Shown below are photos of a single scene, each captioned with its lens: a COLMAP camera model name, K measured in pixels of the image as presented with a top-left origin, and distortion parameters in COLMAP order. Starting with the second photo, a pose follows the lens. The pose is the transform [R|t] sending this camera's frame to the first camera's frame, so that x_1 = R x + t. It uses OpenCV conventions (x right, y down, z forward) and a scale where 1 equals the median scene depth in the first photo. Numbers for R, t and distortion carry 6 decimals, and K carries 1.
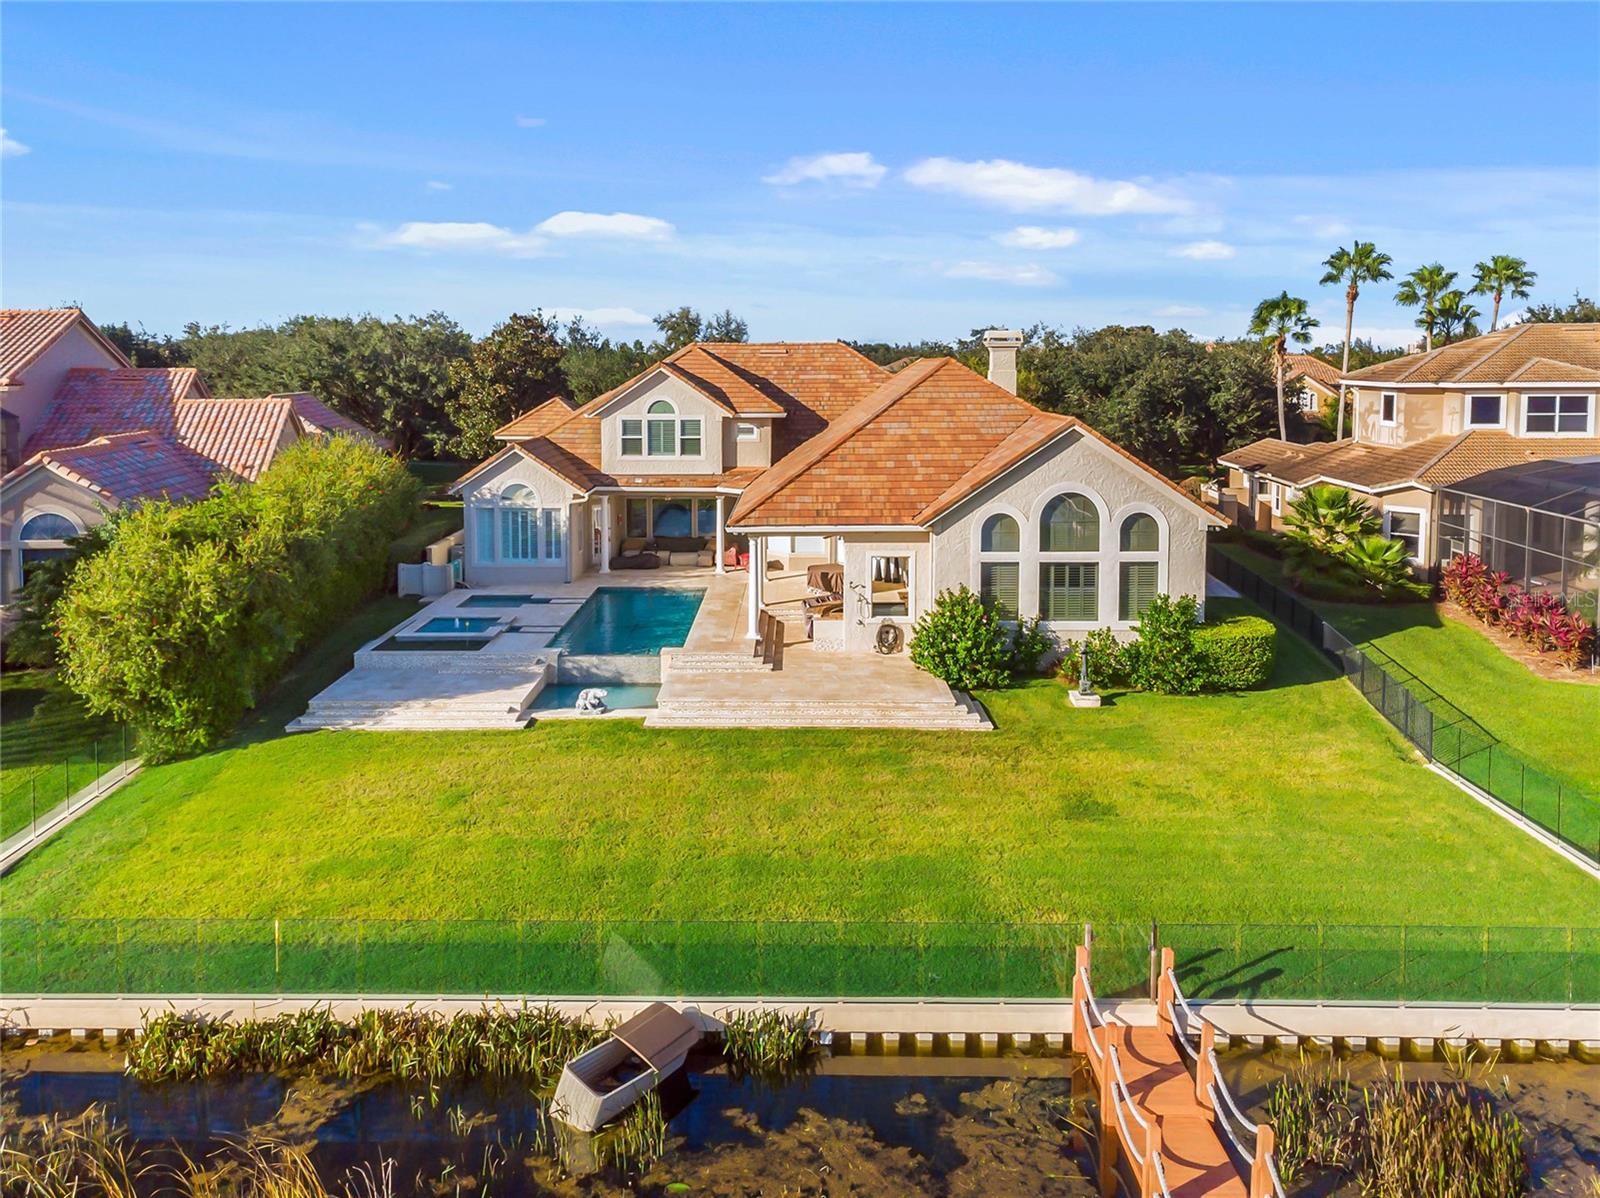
lens RADIAL K [[1121.3, 0, 795.3], [0, 1121.3, 436.3], [0, 0, 1]] dist [0.008957, -0.004601]
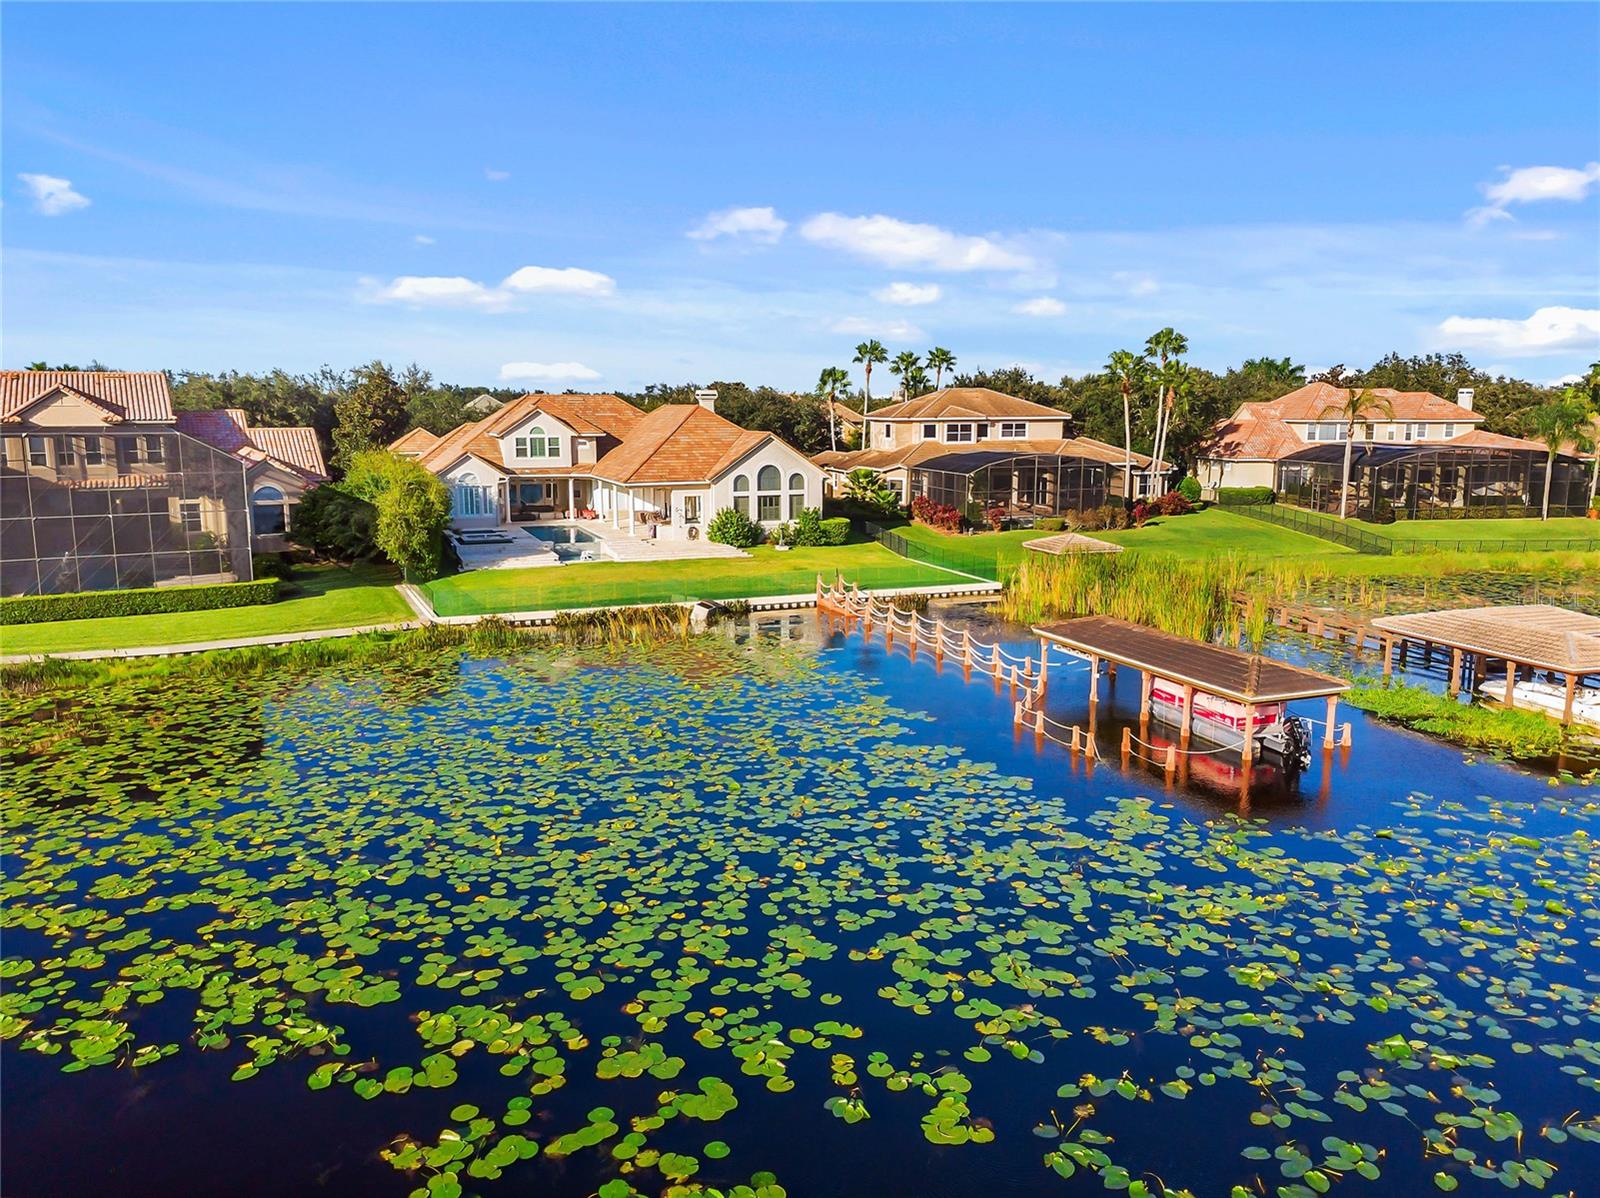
lens RADIAL K [[1121.3, 0, 798.6], [0, 1121.3, 599.3], [0, 0, 1]] dist [0.008957, -0.004601]
pose [[0.914894, -0.064295, 0.398542, -0.474786], [0.021885, 0.993683, 0.110067, 0.054640], [-0.403101, -0.091977, 0.910522, -0.855974]]
